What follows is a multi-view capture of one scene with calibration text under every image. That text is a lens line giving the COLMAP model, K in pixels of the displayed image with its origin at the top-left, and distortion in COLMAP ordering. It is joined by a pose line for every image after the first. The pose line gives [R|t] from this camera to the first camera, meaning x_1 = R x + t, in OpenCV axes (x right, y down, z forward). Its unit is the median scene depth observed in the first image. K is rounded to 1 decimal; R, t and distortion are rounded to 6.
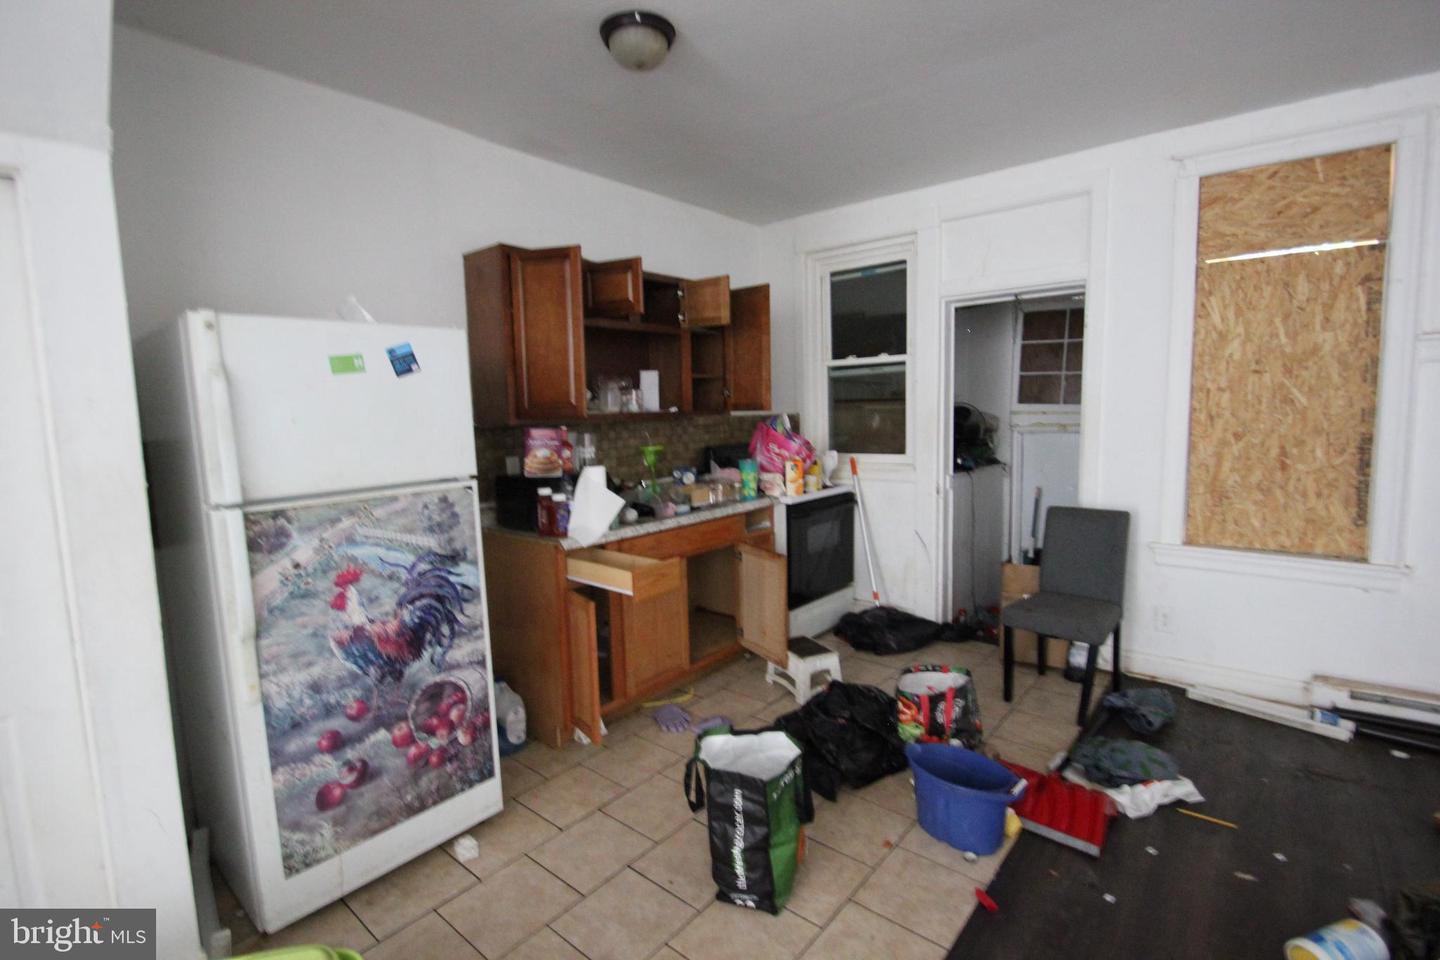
lens RADIAL K [[661.5, 0, 709.5], [0, 661.5, 483.1], [0, 0, 1]] dist [-0.023005, -0.000996]
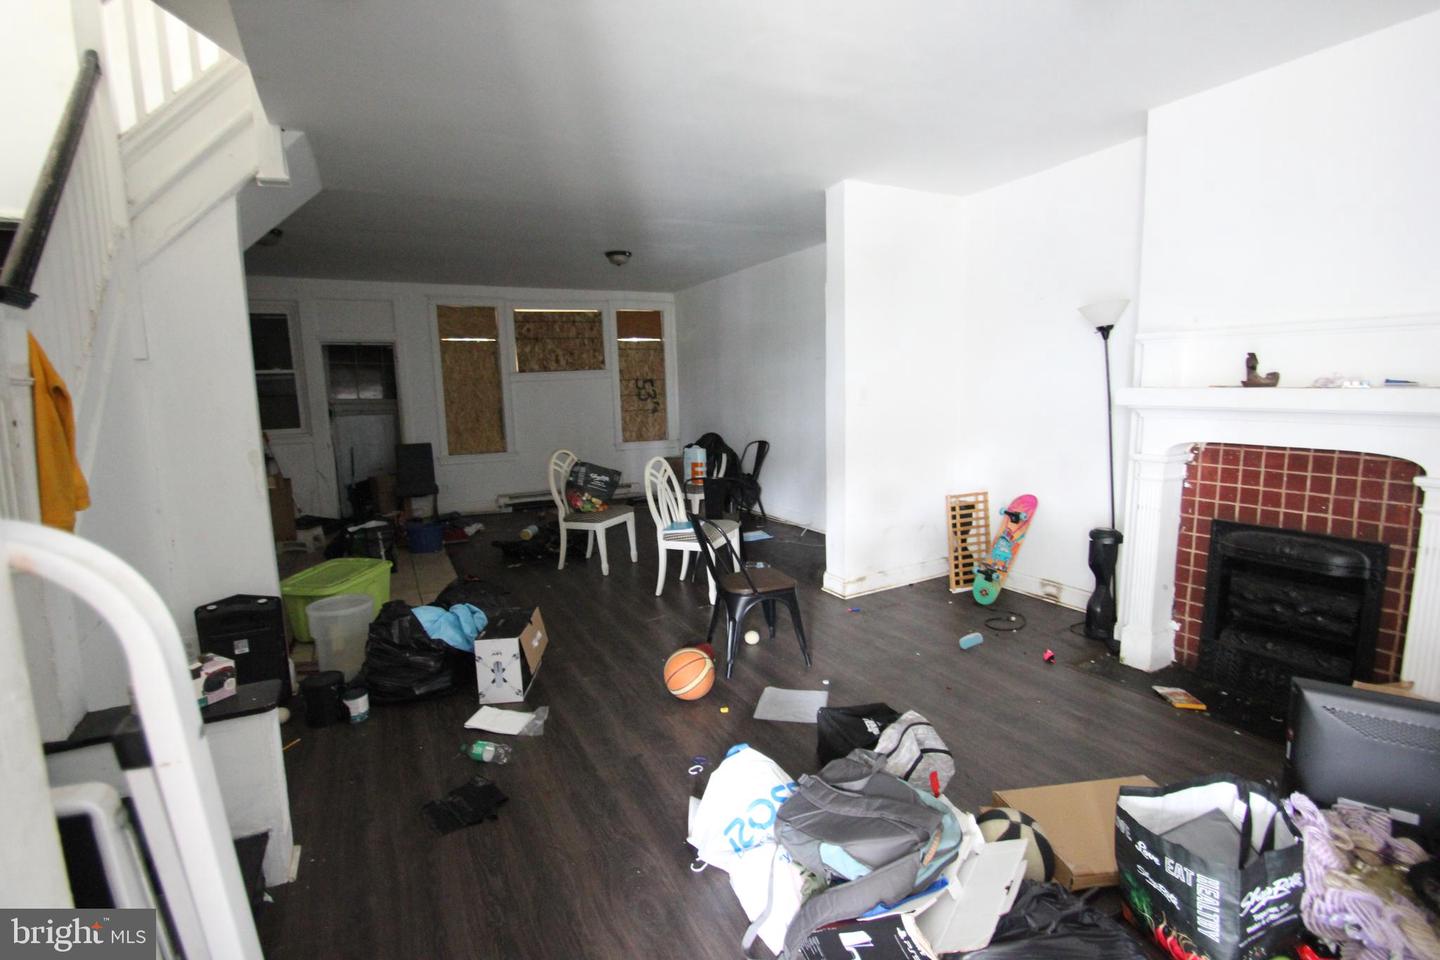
lens RADIAL K [[661.5, 0, 717.2], [0, 661.5, 482.2], [0, 0, 1]] dist [-0.023005, -0.000996]
pose [[0.374065, -0.115903, 0.920131, -1.237105], [0.112672, 0.990490, 0.078960, 0.118865], [-0.920532, 0.074137, 0.383567, -0.898715]]
